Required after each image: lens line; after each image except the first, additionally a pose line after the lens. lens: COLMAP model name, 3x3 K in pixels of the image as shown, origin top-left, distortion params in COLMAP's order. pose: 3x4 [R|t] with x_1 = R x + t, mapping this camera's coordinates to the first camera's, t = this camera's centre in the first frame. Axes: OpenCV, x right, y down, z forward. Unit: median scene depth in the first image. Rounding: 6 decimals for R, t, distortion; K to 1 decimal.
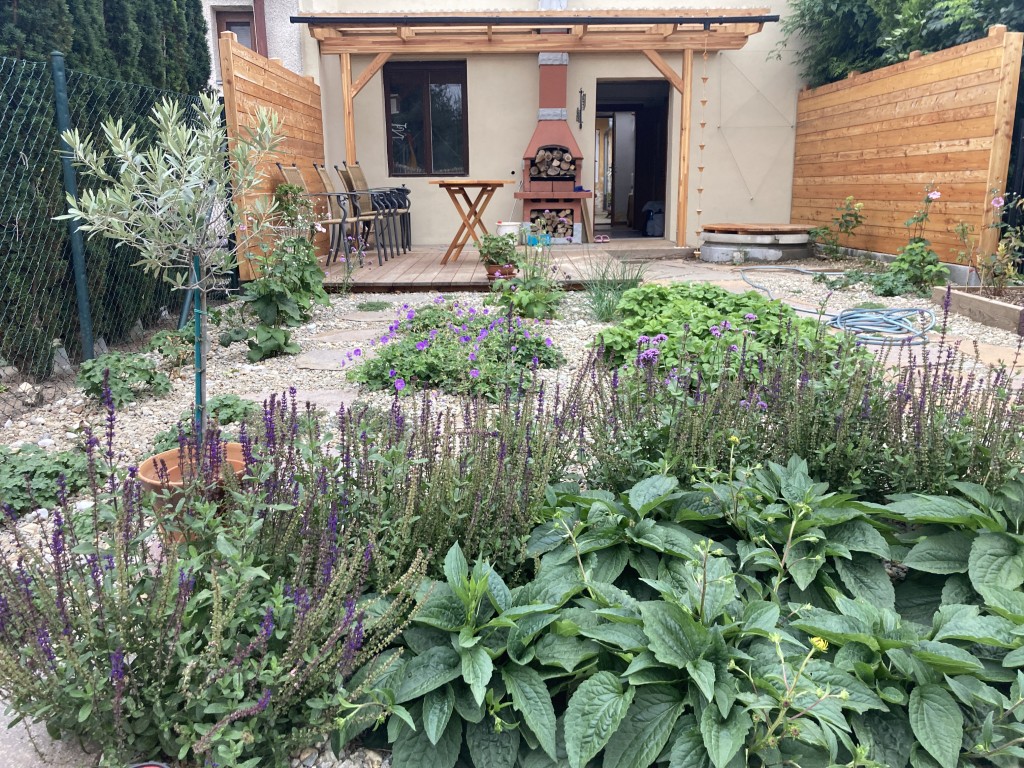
lens RADIAL K [[842.5, 0, 503.9], [0, 842.5, 388.6], [0, 0, 1]] dist [-0.003424, 0.022205]
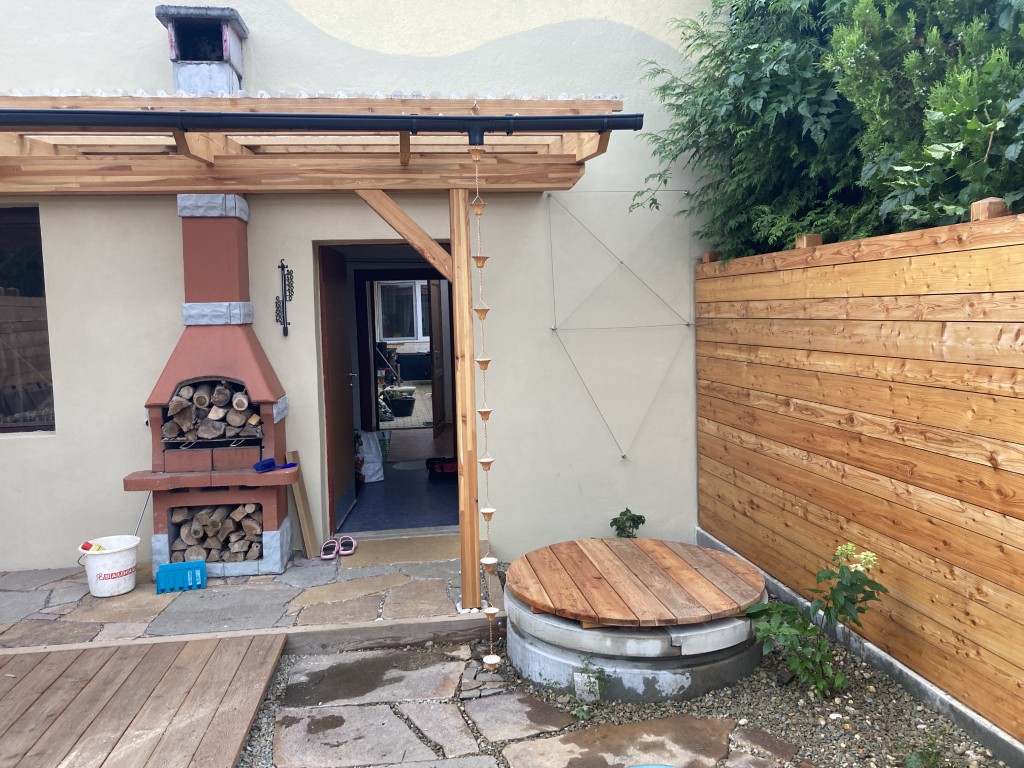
lens RADIAL K [[842.5, 0, 515.5], [0, 842.5, 379.7], [0, 0, 1]] dist [-0.003424, 0.022205]
pose [[0.992520, -0.024794, 0.119538, 0.175715], [0.042665, 0.987864, -0.149346, -0.210575], [-0.114385, 0.153329, 0.981533, 0.514727]]
